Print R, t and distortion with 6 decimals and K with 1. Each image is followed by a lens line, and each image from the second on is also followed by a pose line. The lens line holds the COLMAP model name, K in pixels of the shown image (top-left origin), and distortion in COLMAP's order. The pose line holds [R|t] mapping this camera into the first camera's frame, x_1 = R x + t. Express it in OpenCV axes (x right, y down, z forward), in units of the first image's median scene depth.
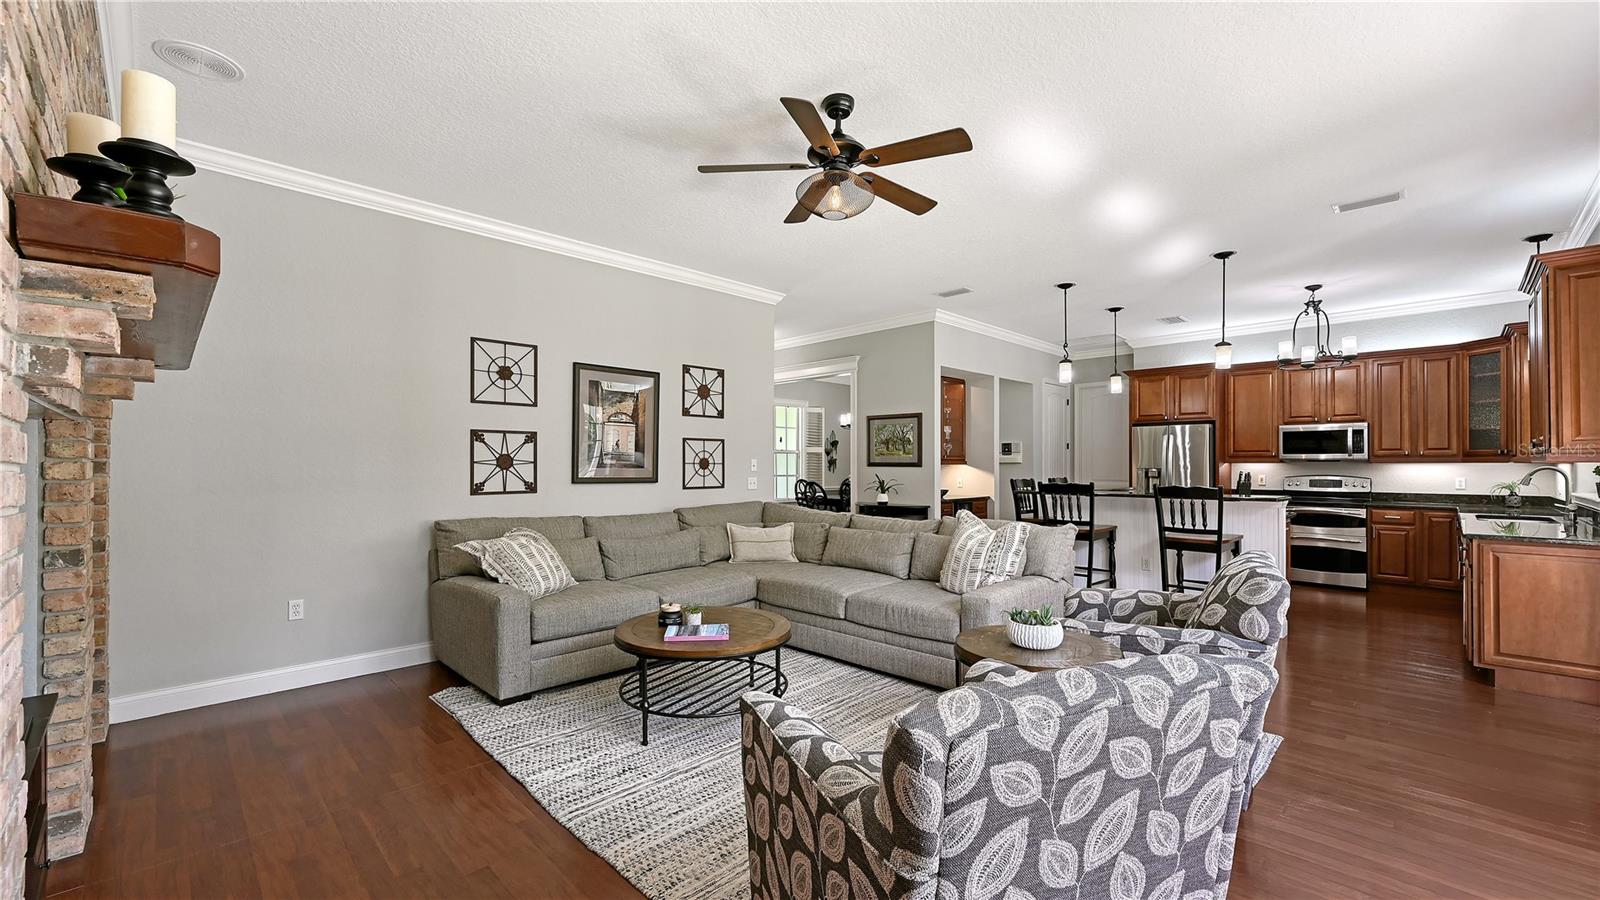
lens RADIAL K [[640.2, 0, 805.7], [0, 640.2, 457.7], [0, 0, 1]] dist [0.000872, -0.000862]
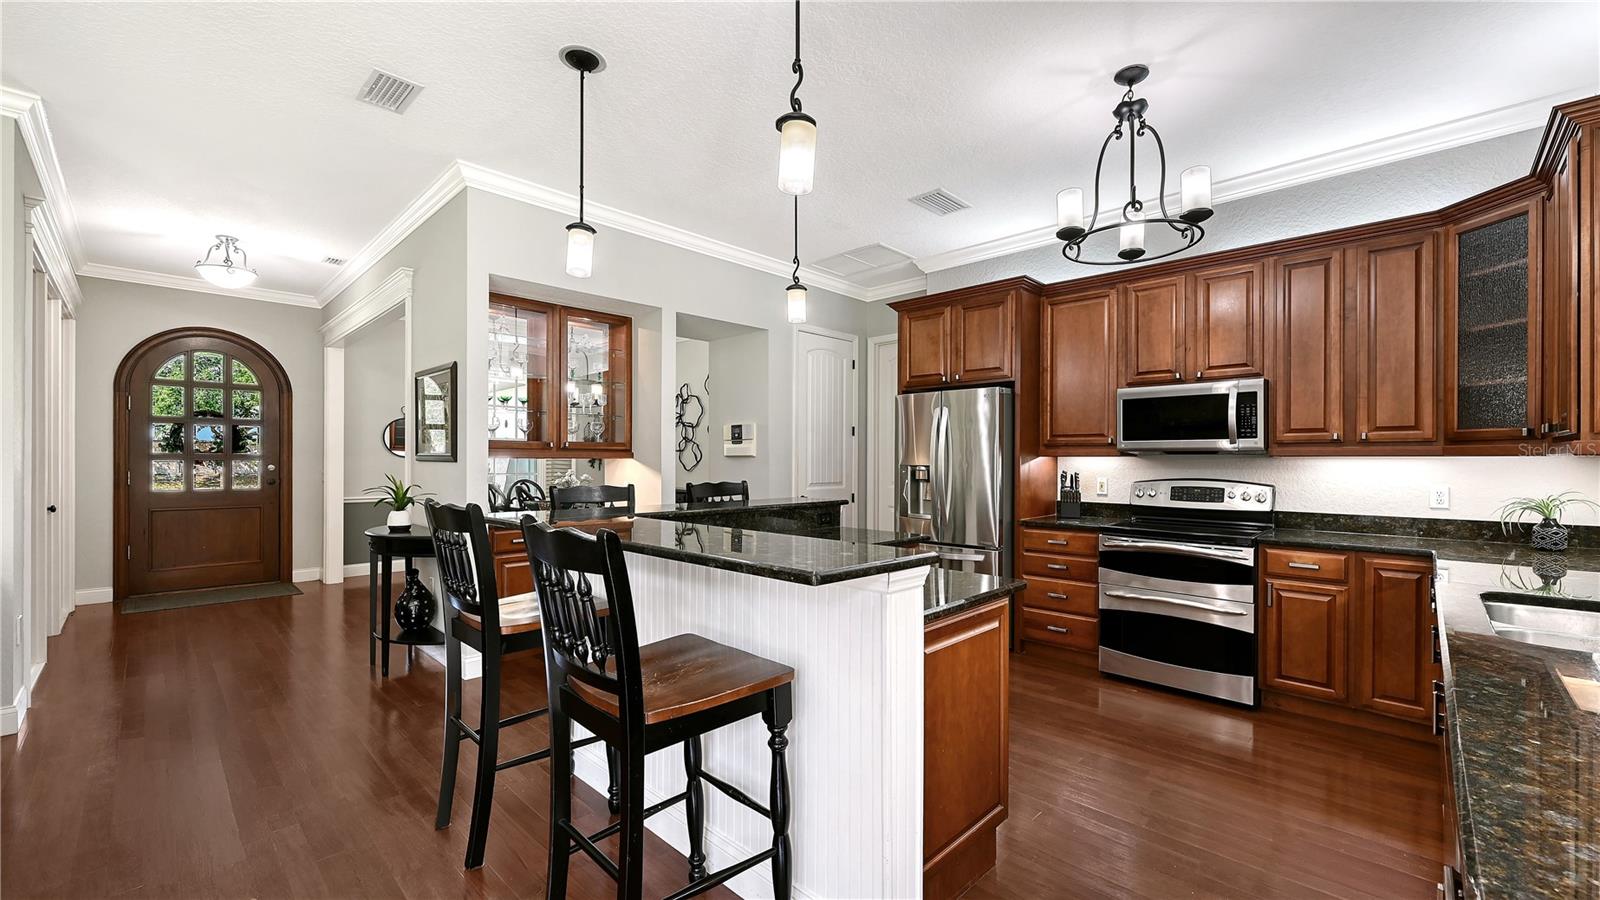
lens RADIAL K [[640.2, 0, 805.1], [0, 640.2, 455.7], [0, 0, 1]] dist [0.000872, -0.000862]
pose [[0.999798, 0.003518, 0.019797, 0.532323], [-0.003584, 0.999988, 0.003309, 0.007970], [-0.019785, -0.003379, 0.999799, 0.524521]]
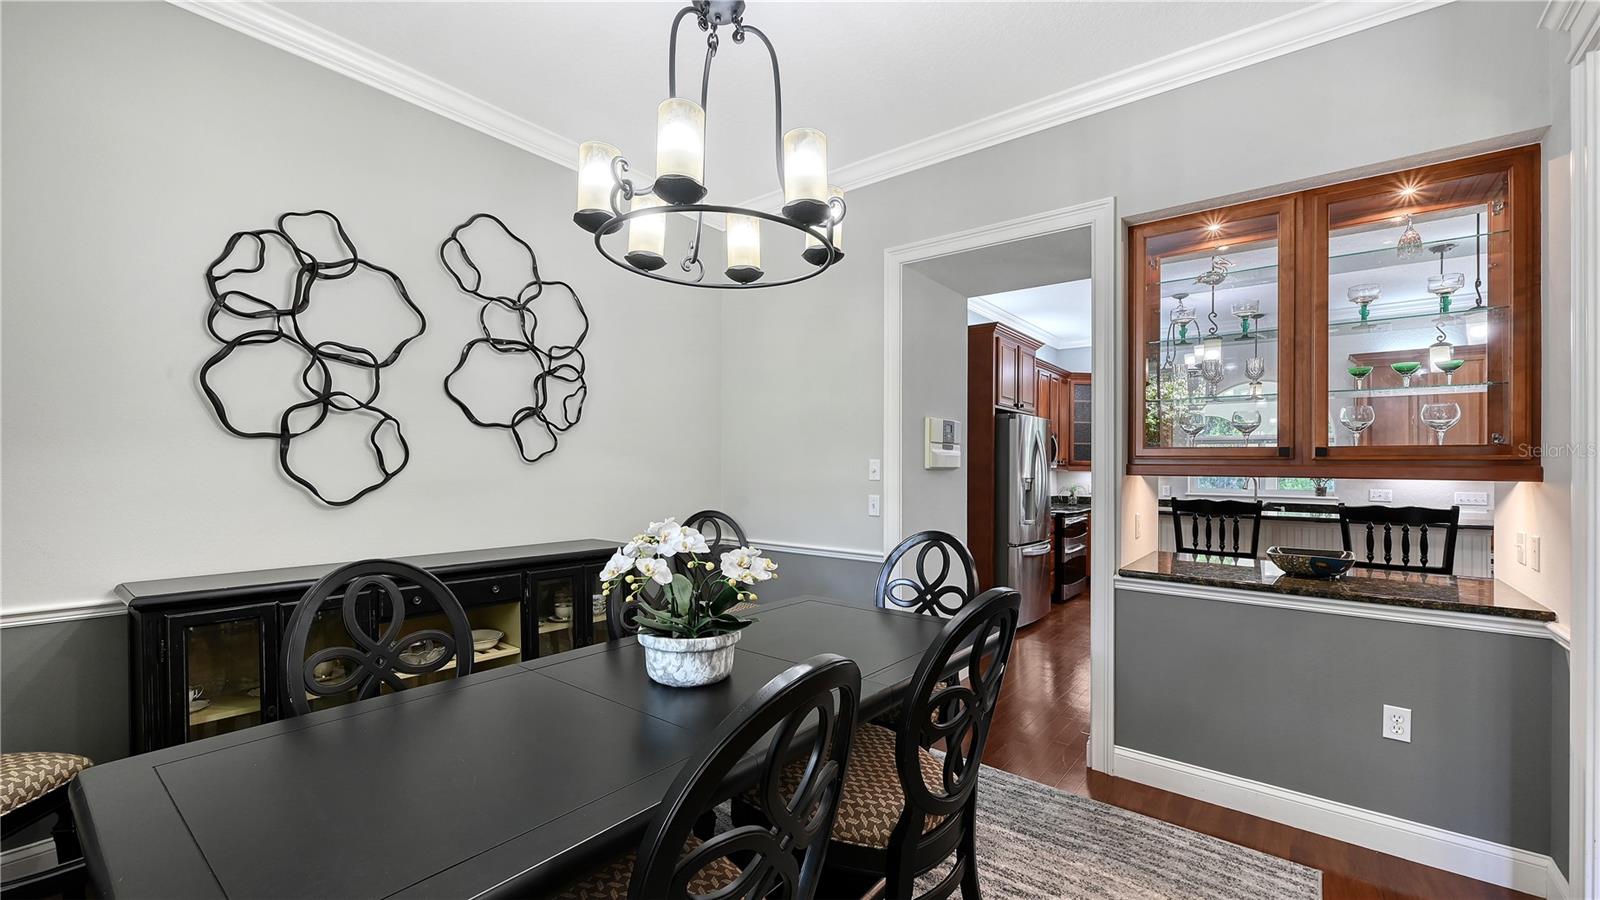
lens RADIAL K [[640.2, 0, 822.4], [0, 640.2, 483.8], [0, 0, 1]] dist [0.000872, -0.000862]
pose [[-0.097409, -0.025380, 0.994921, -0.134256], [-0.022486, 0.999476, 0.023294, 0.015593], [-0.994990, -0.020103, -0.097929, 1.618629]]
